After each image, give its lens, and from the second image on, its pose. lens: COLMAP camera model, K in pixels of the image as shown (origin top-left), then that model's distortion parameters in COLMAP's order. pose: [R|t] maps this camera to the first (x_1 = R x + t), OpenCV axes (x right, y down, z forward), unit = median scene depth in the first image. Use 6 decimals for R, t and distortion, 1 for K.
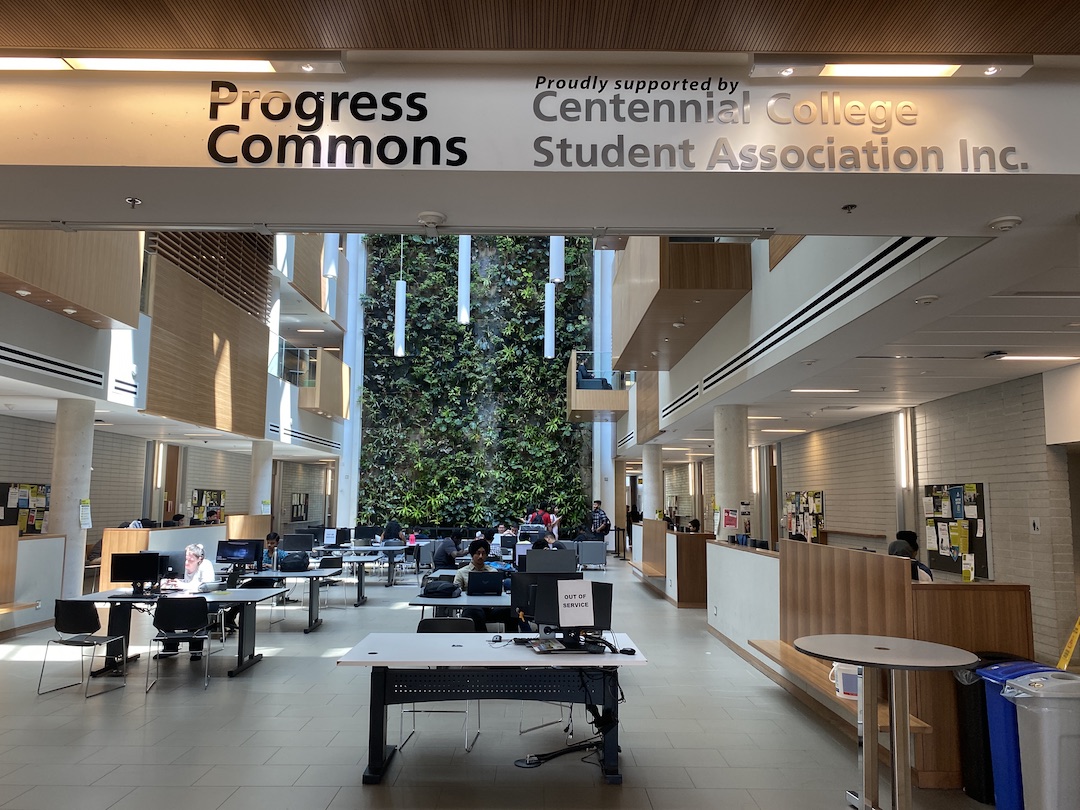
lens RADIAL K [[819.4, 0, 540.0], [0, 819.4, 405.0], [0, 0, 1]] dist [0.149312, -0.000694]
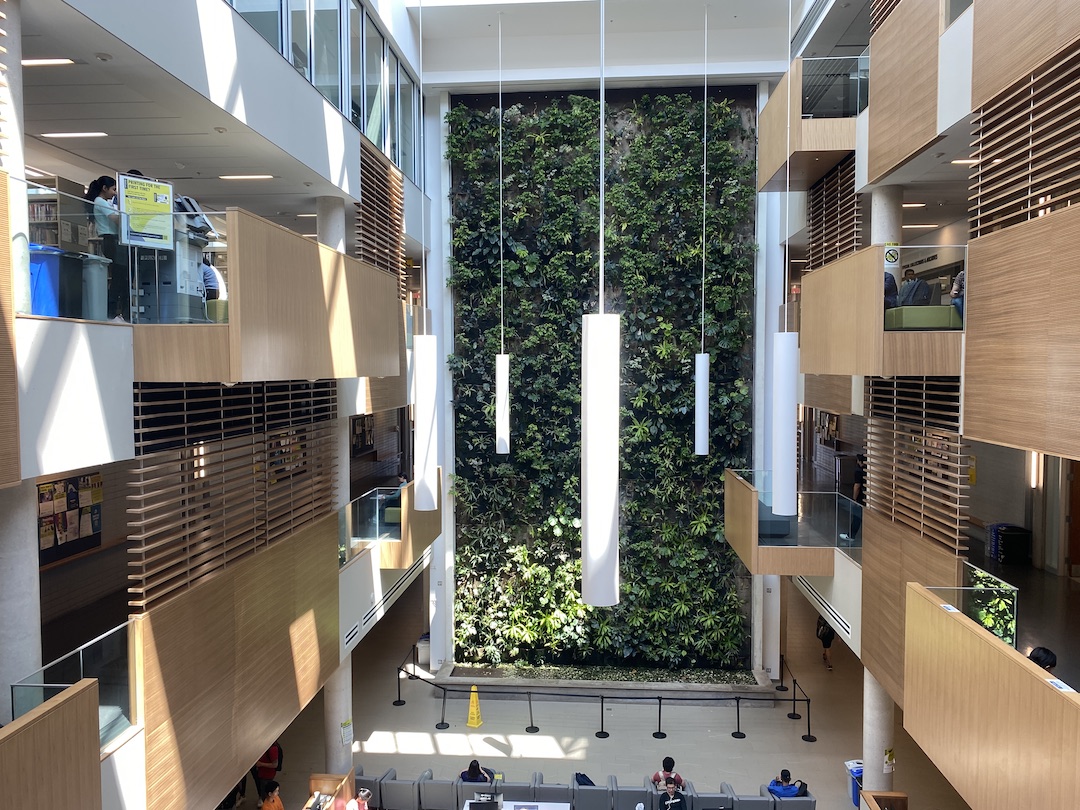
lens RADIAL K [[819.4, 0, 540.0], [0, 819.4, 405.0], [0, 0, 1]] dist [0.149312, -0.000694]
pose [[0.996854, -0.008101, -0.078847, -0.071036], [0.020766, 0.986708, 0.161173, -0.212560], [0.076494, -0.162303, 0.983772, 0.242520]]
